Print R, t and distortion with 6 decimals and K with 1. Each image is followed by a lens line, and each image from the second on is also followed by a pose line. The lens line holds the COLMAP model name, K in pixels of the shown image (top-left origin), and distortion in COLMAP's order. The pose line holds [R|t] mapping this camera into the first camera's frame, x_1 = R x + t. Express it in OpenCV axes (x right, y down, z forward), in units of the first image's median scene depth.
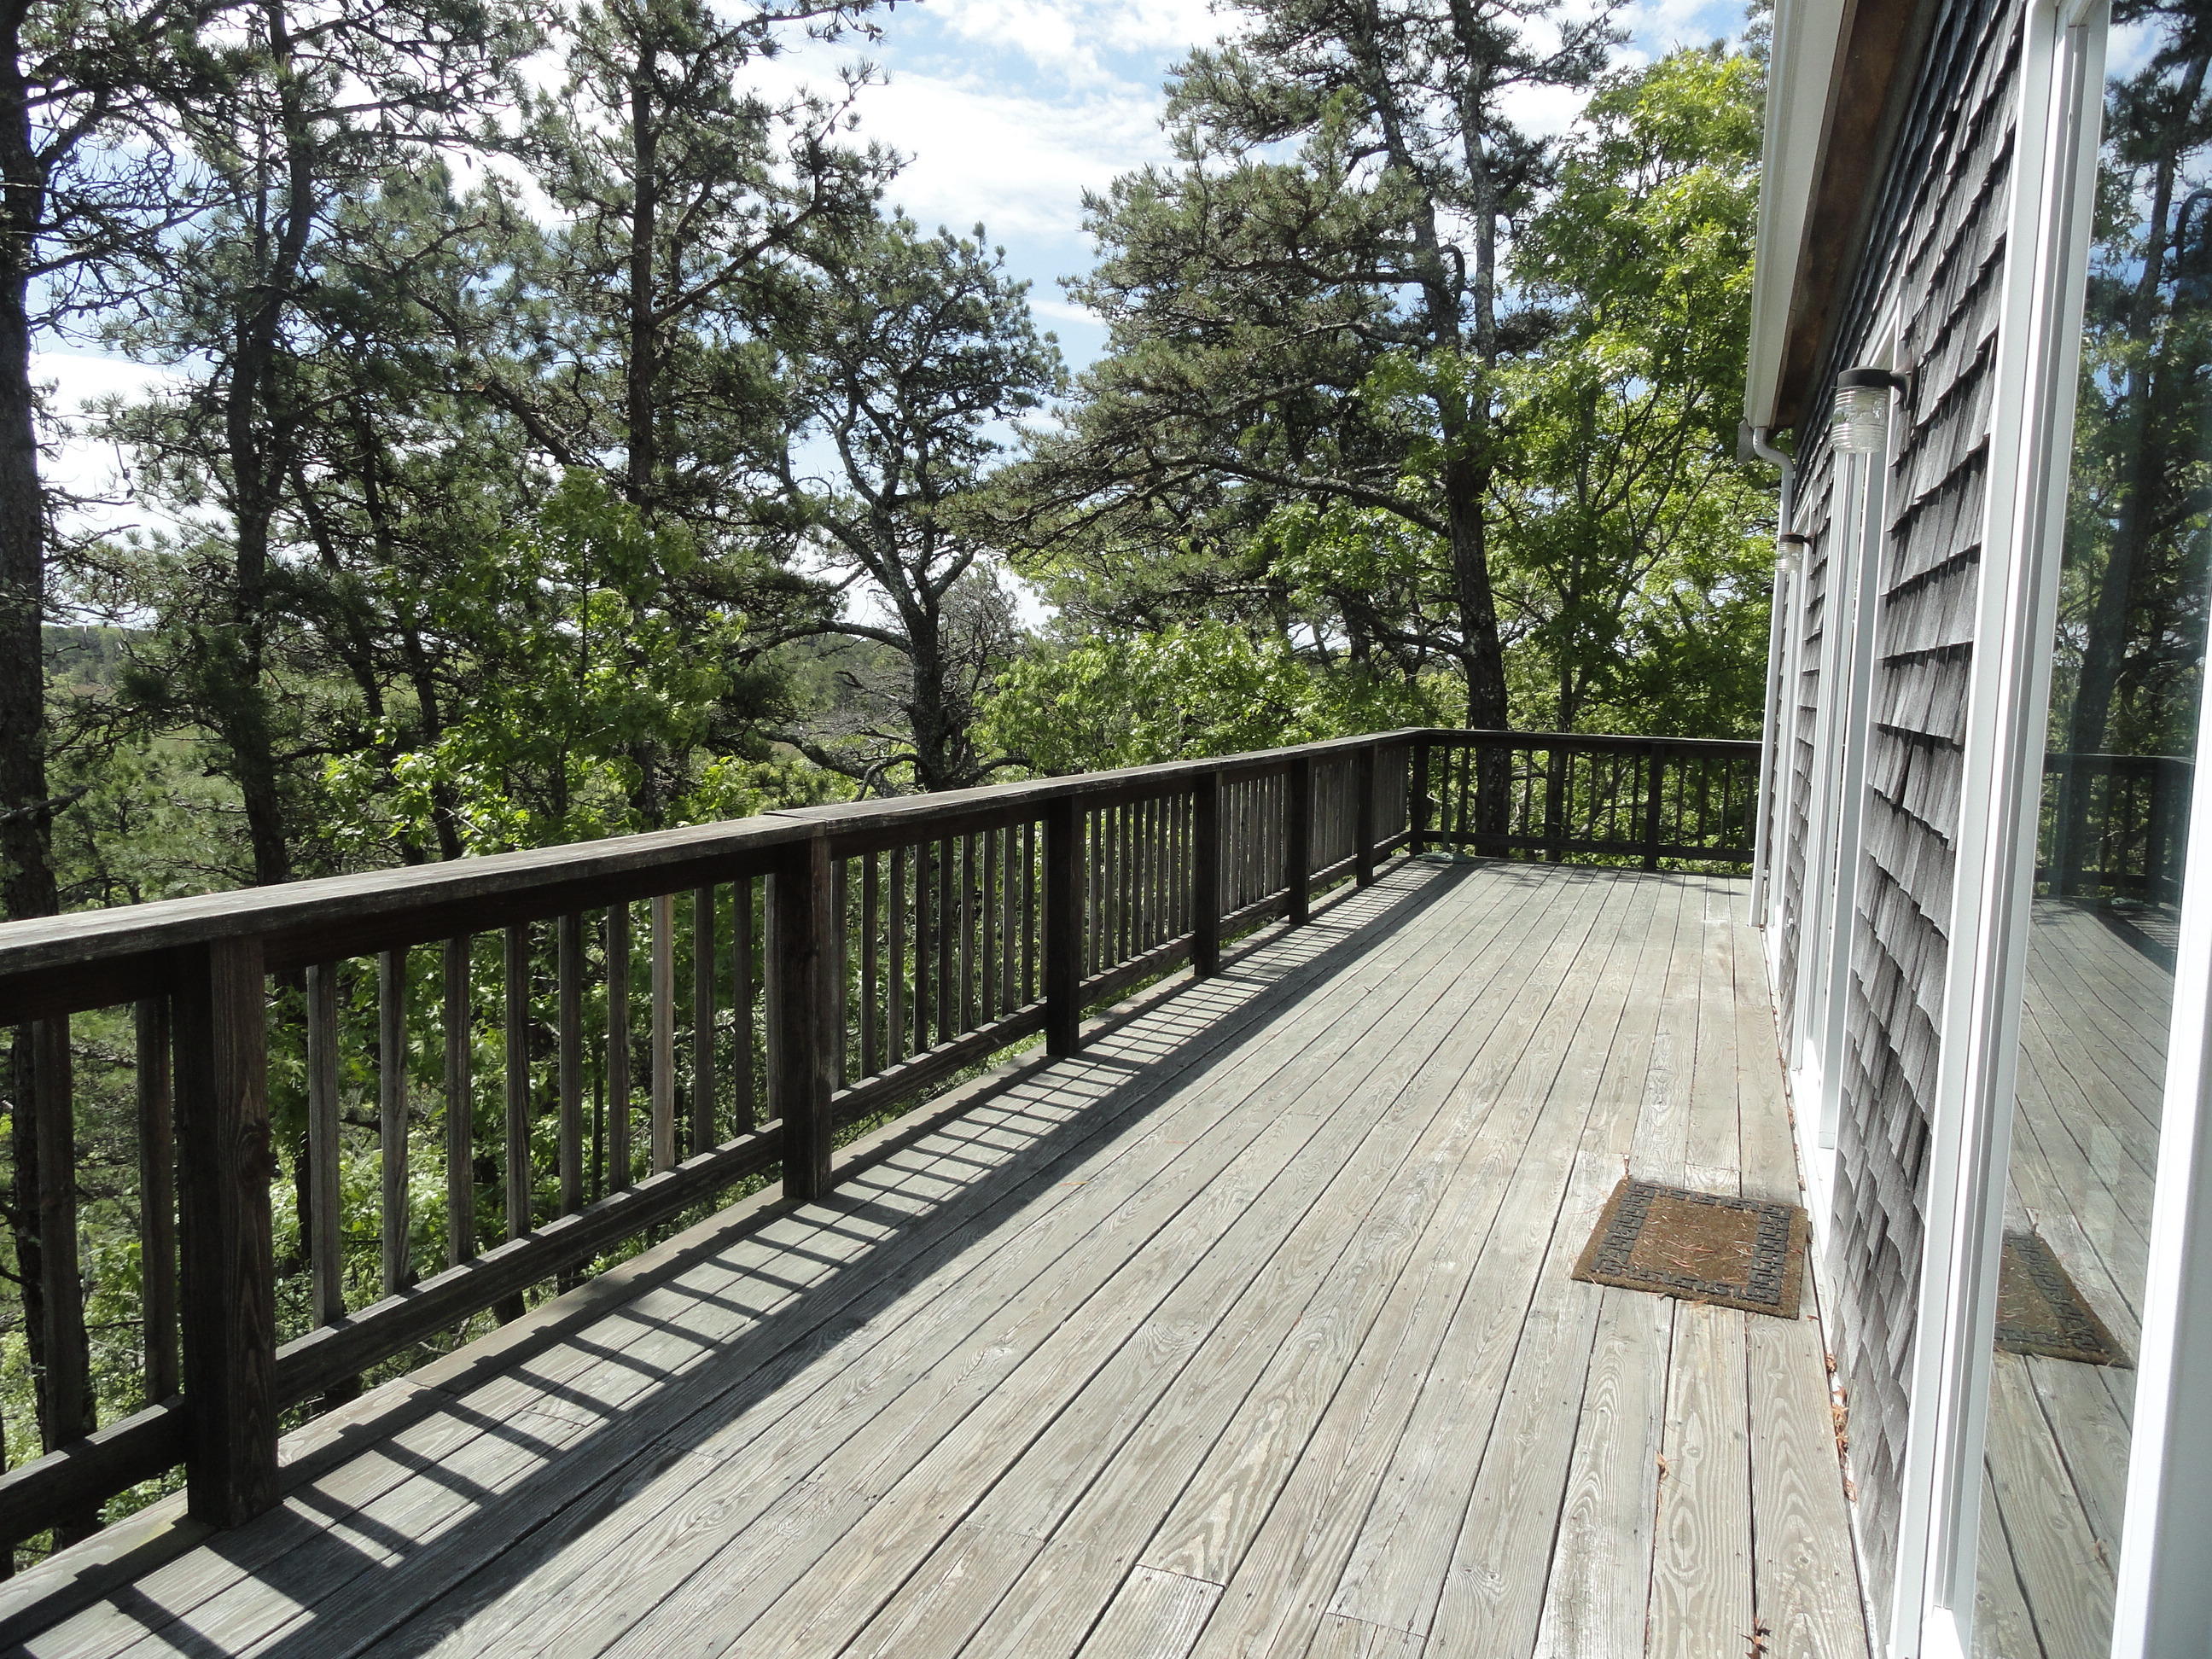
lens RADIAL K [[1547.4, 0, 1107.6], [0, 1547.4, 828.5], [0, 0, 1]] dist [-0.005257, 0.001317]
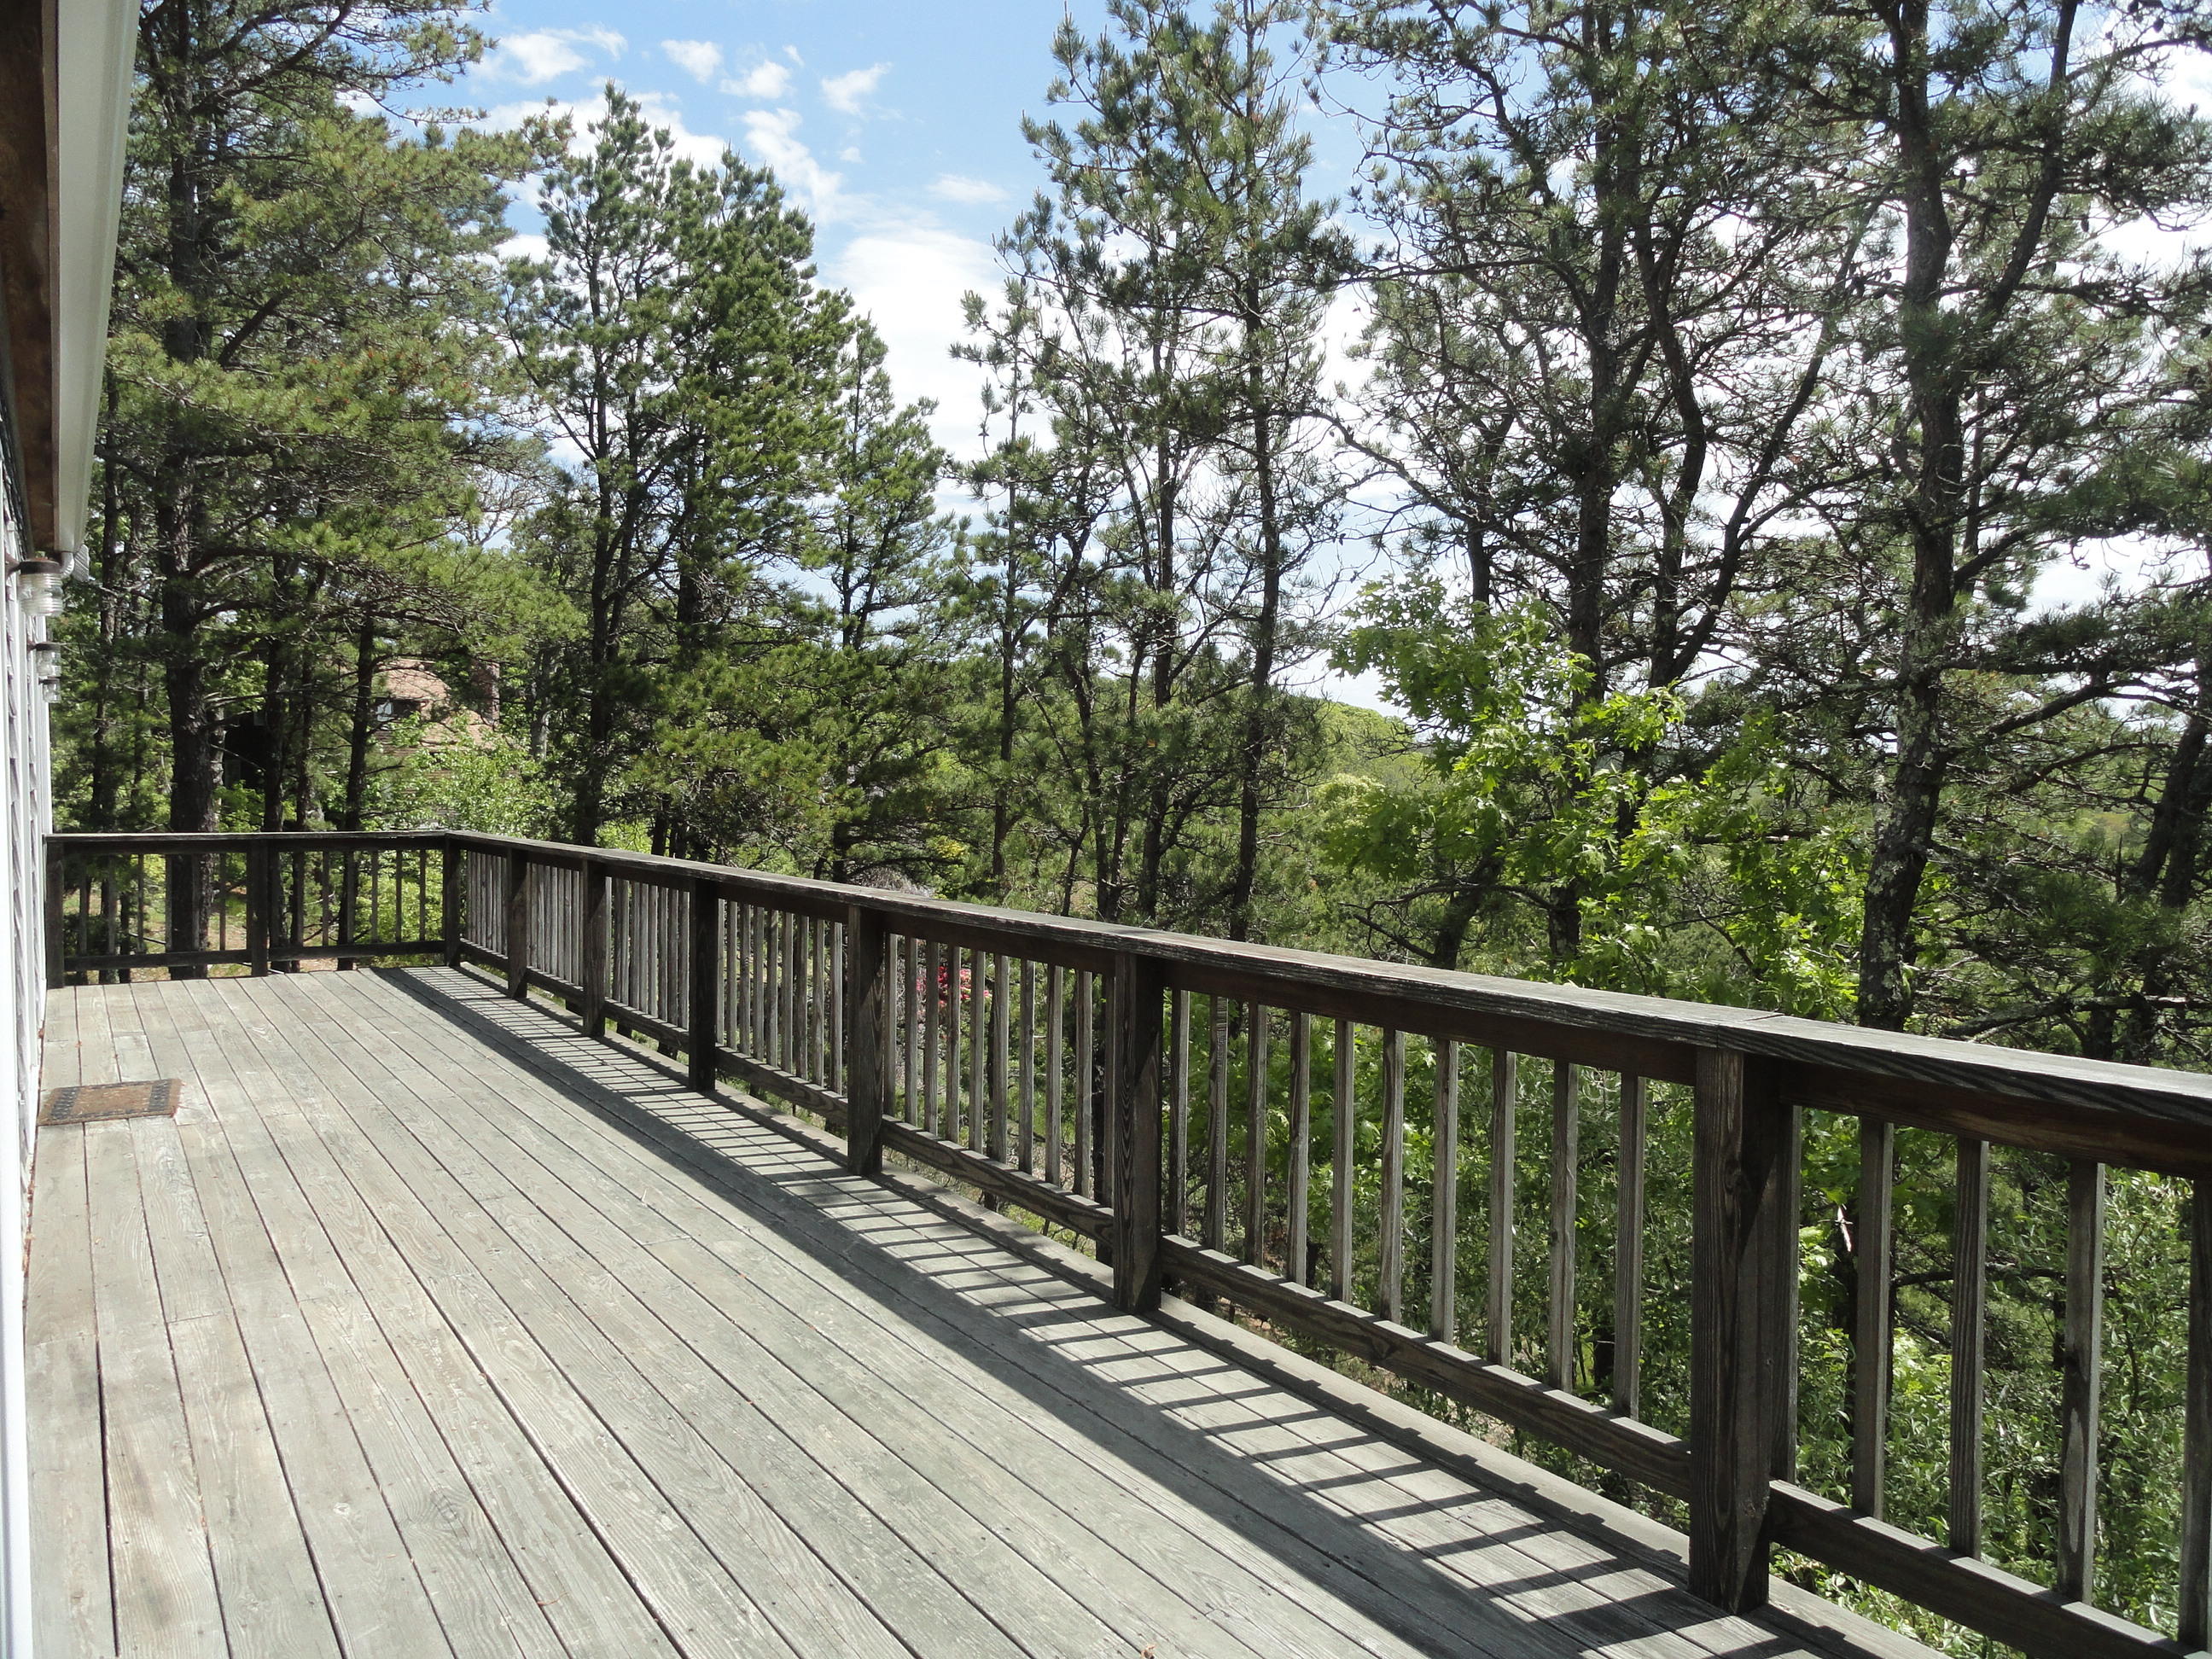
lens RADIAL K [[1547.4, 0, 1107.5], [0, 1547.4, 830.4], [0, 0, 1]] dist [-0.005257, 0.001317]
pose [[-0.559410, 0.035223, -0.828142, 0.653191], [-0.067521, 0.993840, 0.087881, -0.177223], [0.826136, 0.105079, -0.553586, 1.441776]]
